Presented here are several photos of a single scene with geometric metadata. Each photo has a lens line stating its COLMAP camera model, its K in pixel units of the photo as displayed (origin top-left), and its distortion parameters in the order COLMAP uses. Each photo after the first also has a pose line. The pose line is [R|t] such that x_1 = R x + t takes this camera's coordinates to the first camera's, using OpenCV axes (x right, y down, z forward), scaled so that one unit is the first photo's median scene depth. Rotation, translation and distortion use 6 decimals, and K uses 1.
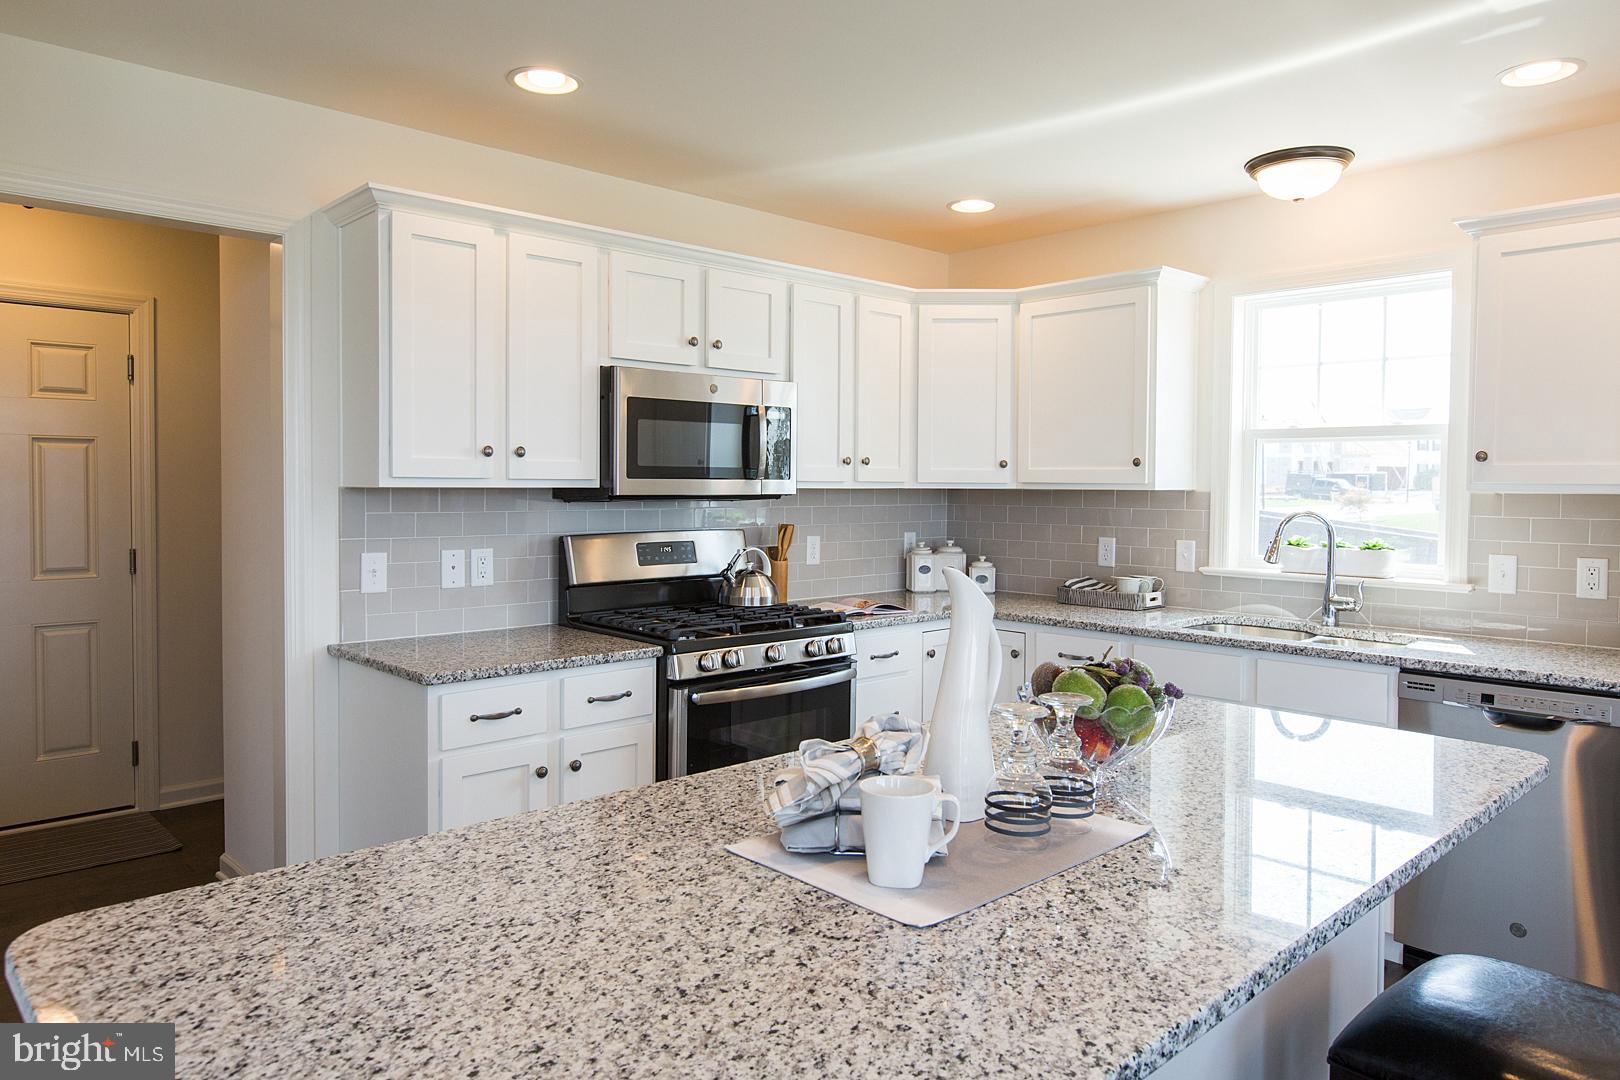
lens RADIAL K [[1078.6, 0, 811.5], [0, 1078.6, 523.9], [0, 0, 1]] dist [-0.003367, -0.002391]
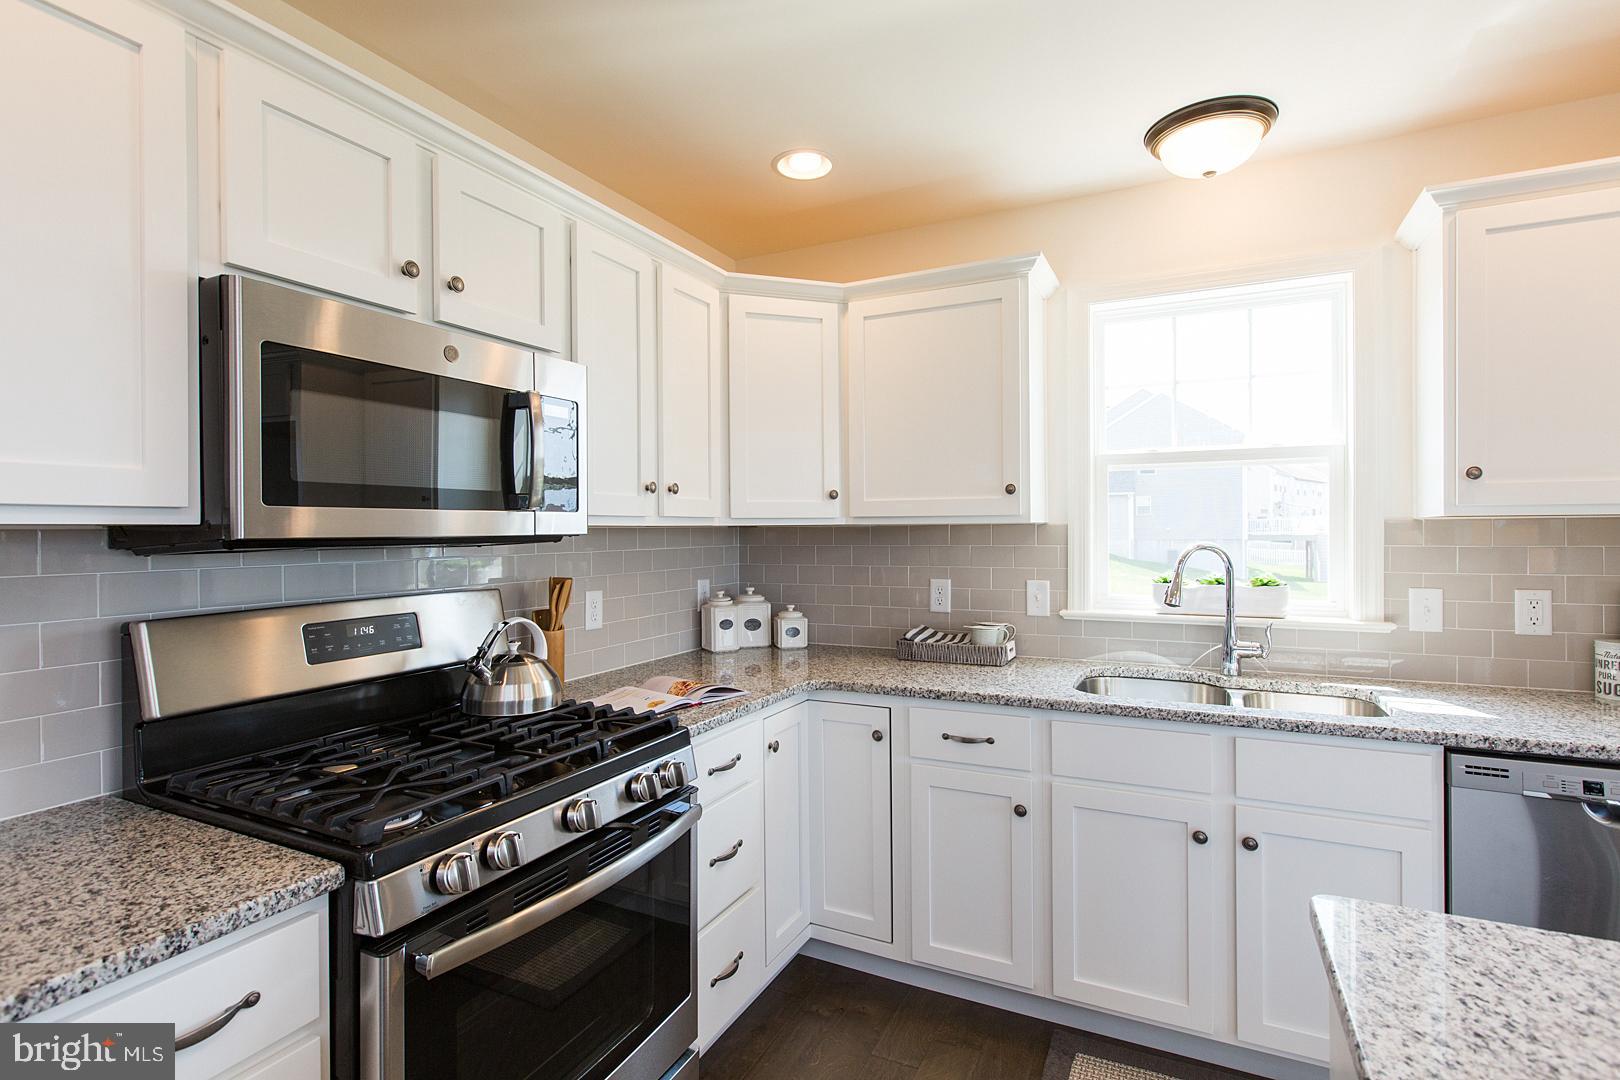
lens RADIAL K [[785.9, 0, 810.4], [0, 785.9, 536.8], [0, 0, 1]] dist [0.000271, 0.000209]
pose [[0.937395, -0.016880, 0.347860, -0.054844], [0.027123, 0.999329, -0.024598, -0.010572], [-0.347211, 0.032493, 0.937224, 0.512028]]
